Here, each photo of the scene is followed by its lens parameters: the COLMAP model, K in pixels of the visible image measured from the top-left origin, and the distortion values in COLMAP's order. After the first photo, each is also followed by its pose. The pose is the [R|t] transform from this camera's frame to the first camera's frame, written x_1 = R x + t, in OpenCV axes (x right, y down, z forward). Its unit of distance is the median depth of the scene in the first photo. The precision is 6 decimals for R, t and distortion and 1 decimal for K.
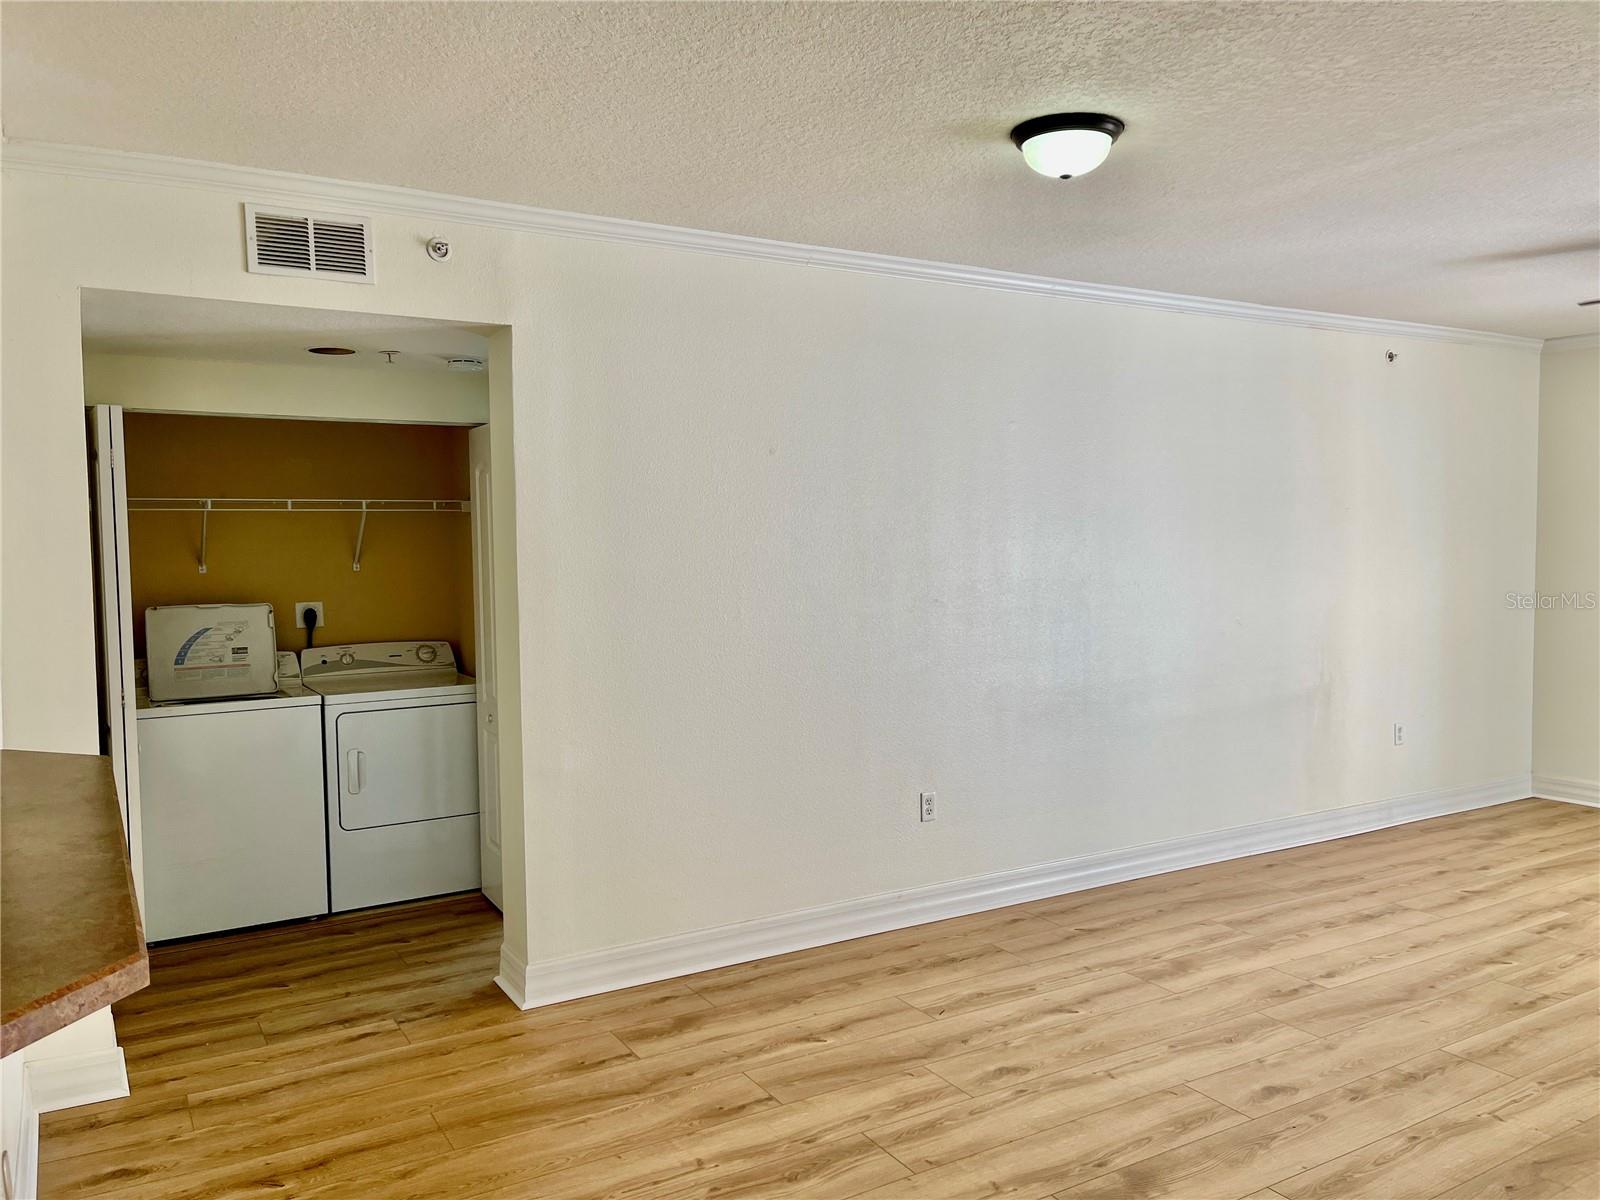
lens RADIAL K [[1202.4, 0, 799.6], [0, 1202.4, 611.7], [0, 0, 1]] dist [0.091651, -0.114337]
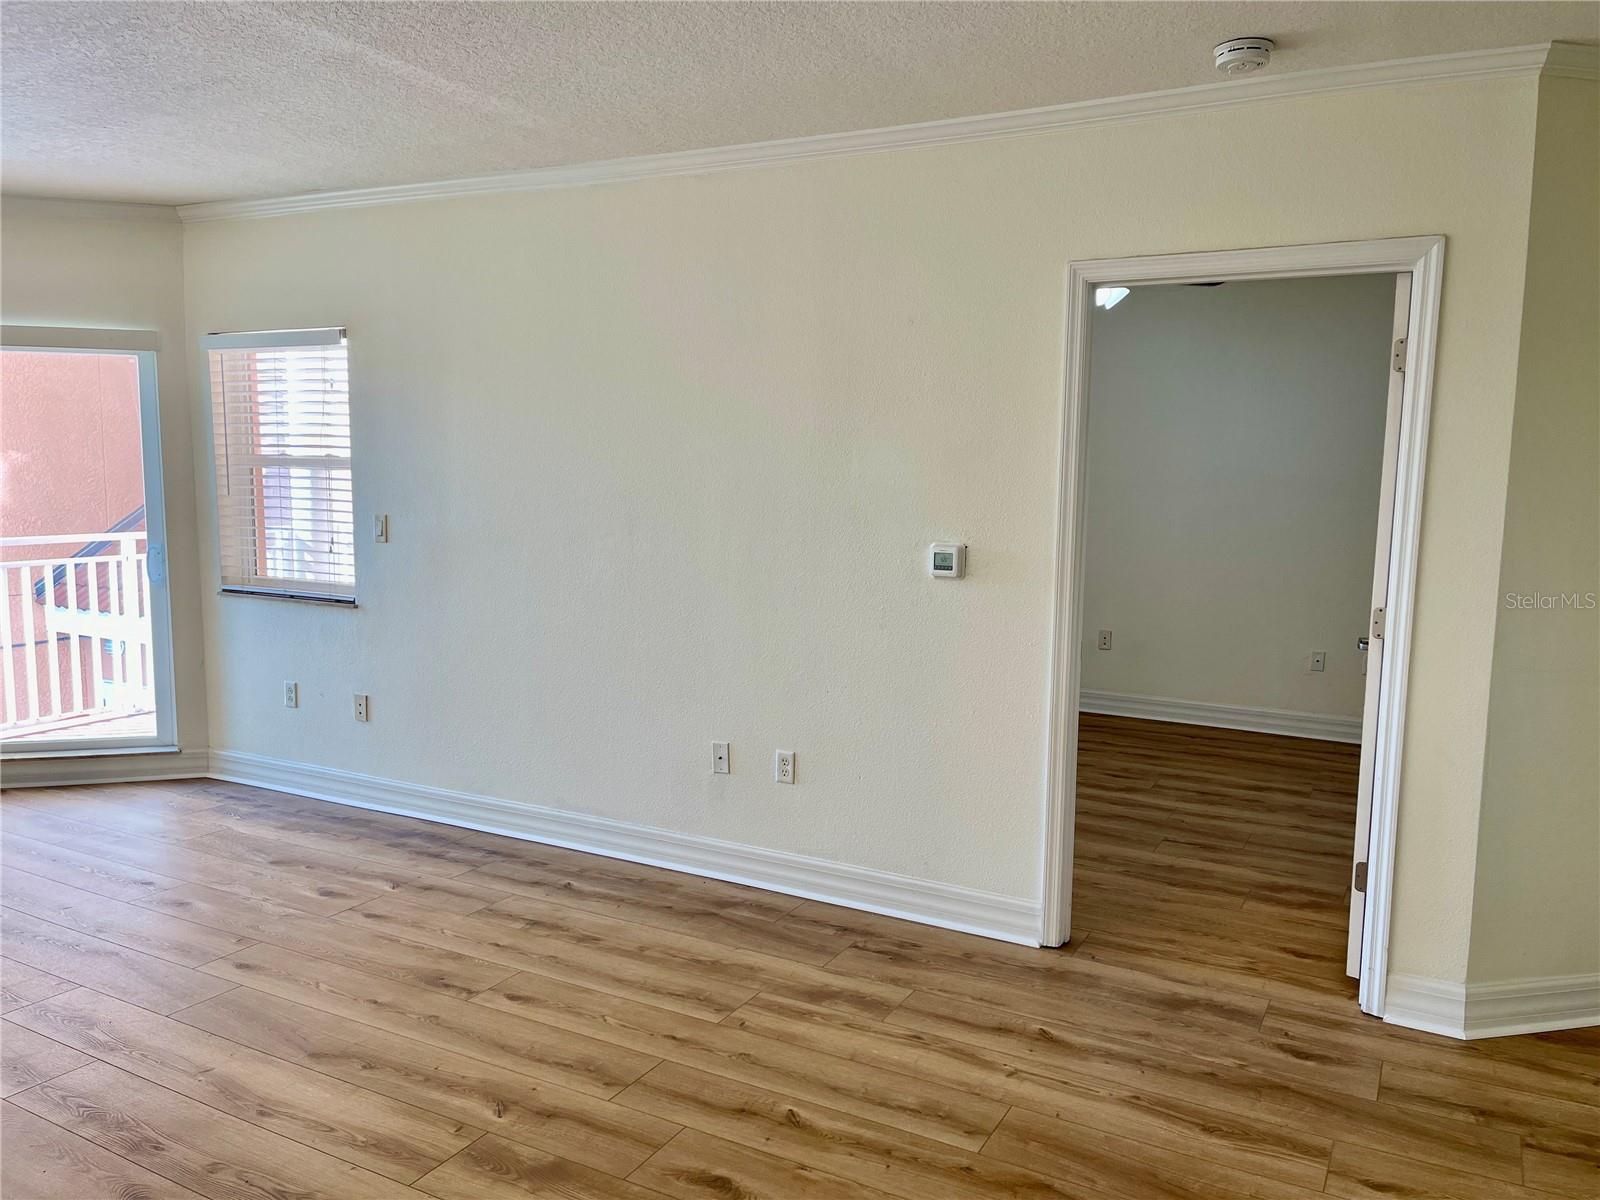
lens RADIAL K [[1202.4, 0, 799.6], [0, 1202.4, 611.7], [0, 0, 1]] dist [0.091651, -0.114337]
pose [[-0.508851, -0.101593, 0.854839, -0.368264], [0.039204, 0.989247, 0.140903, -0.042934], [-0.859961, 0.105212, -0.499397, 0.887740]]
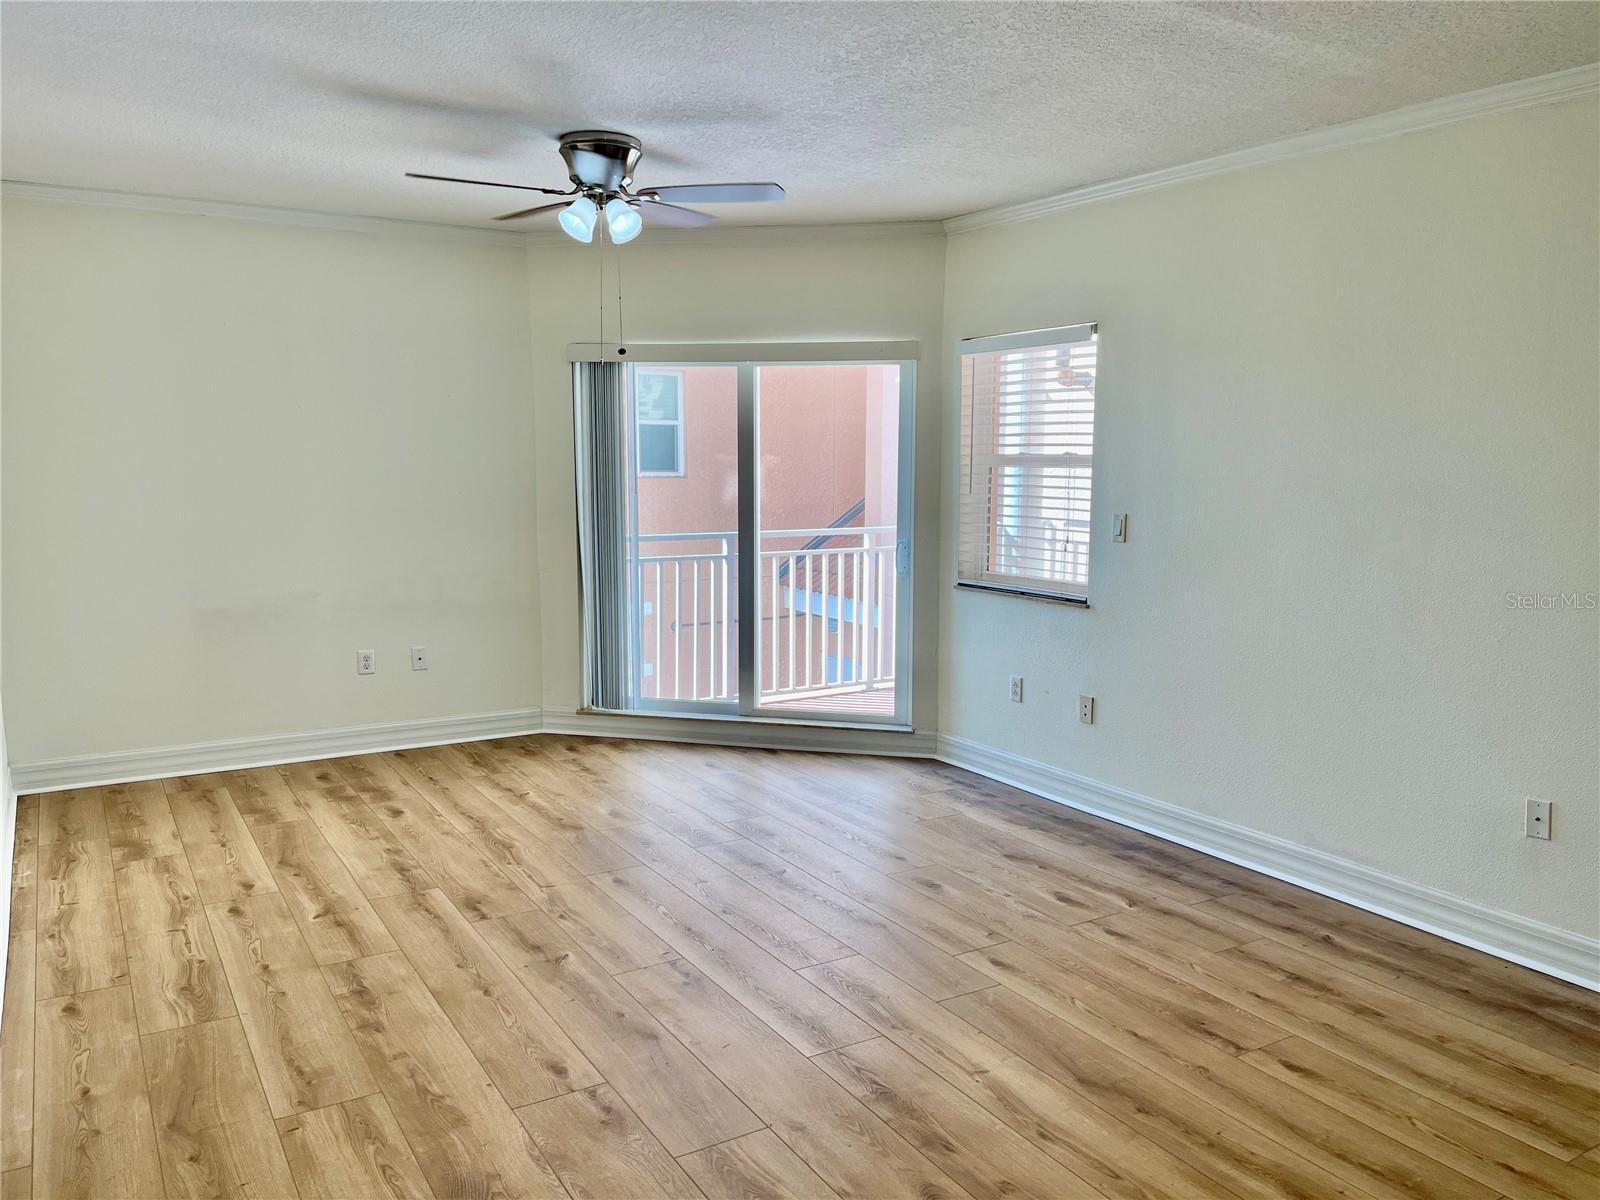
lens RADIAL K [[1202.4, 0, 799.6], [0, 1202.4, 611.7], [0, 0, 1]] dist [0.091651, -0.114337]
pose [[-0.009503, -0.121719, 0.992519, -0.270888], [0.056506, 0.990913, 0.122063, -0.051814], [-0.998357, 0.057243, -0.002539, 0.957243]]
